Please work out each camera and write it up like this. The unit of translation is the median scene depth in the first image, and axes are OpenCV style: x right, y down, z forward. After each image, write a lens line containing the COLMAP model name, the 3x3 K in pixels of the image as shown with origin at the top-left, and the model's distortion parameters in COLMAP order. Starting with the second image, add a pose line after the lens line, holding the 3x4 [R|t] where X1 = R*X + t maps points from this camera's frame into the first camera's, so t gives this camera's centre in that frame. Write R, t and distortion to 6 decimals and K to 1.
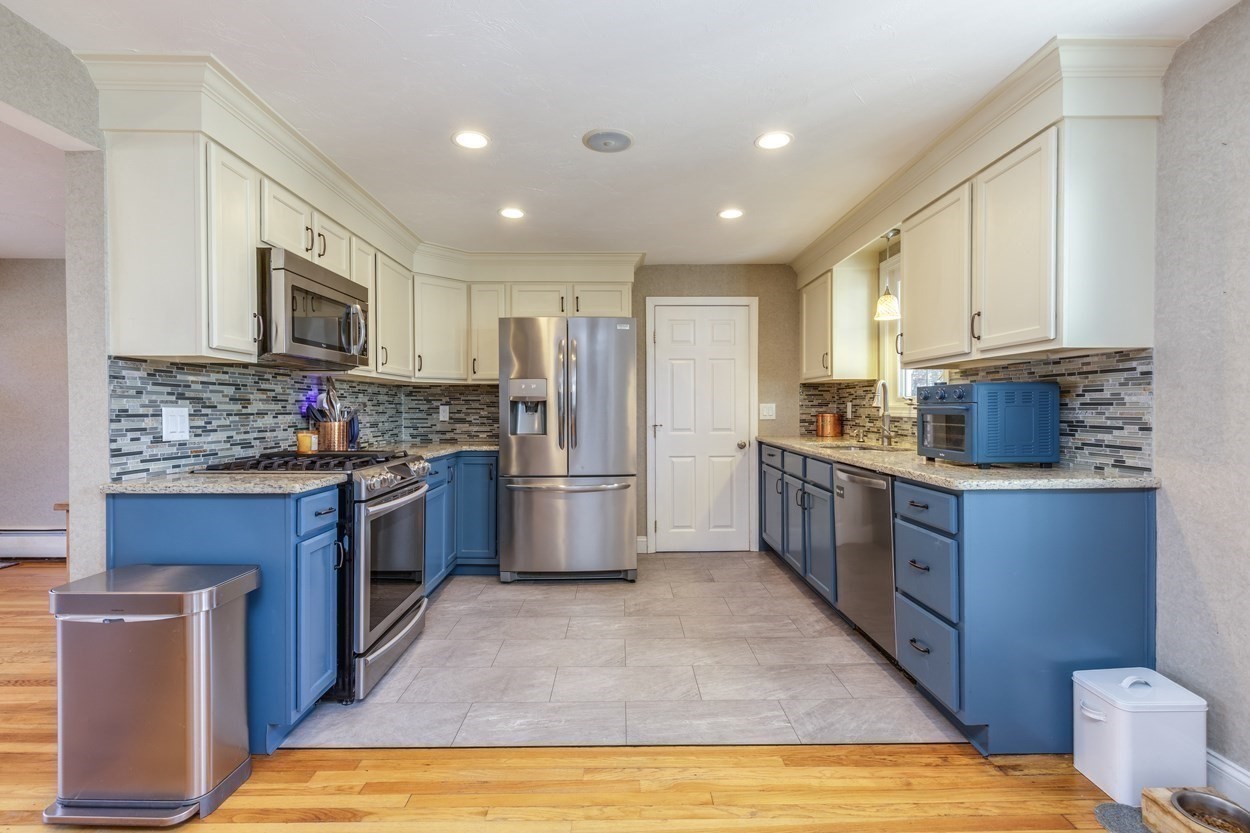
lens RADIAL K [[562.5, 0, 633.8], [0, 562.5, 413.3], [0, 0, 1]] dist [0.008166, -0.002570]
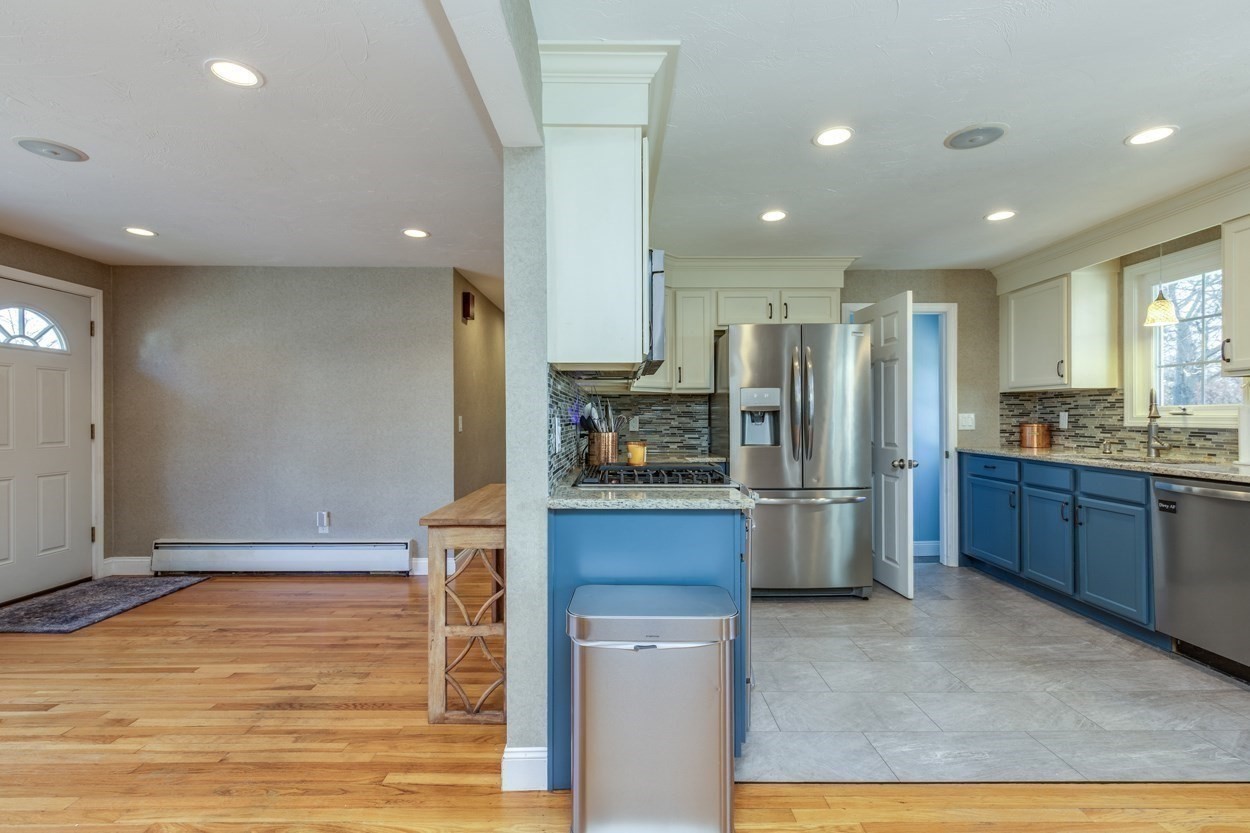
lens RADIAL K [[562.5, 0, 644.8], [0, 562.5, 419.9], [0, 0, 1]] dist [0.008166, -0.002570]
pose [[0.999962, -0.000297, -0.008753, -0.526760], [0.000242, 0.999980, -0.006304, -0.000417], [0.008754, 0.006302, 0.999942, 0.043626]]
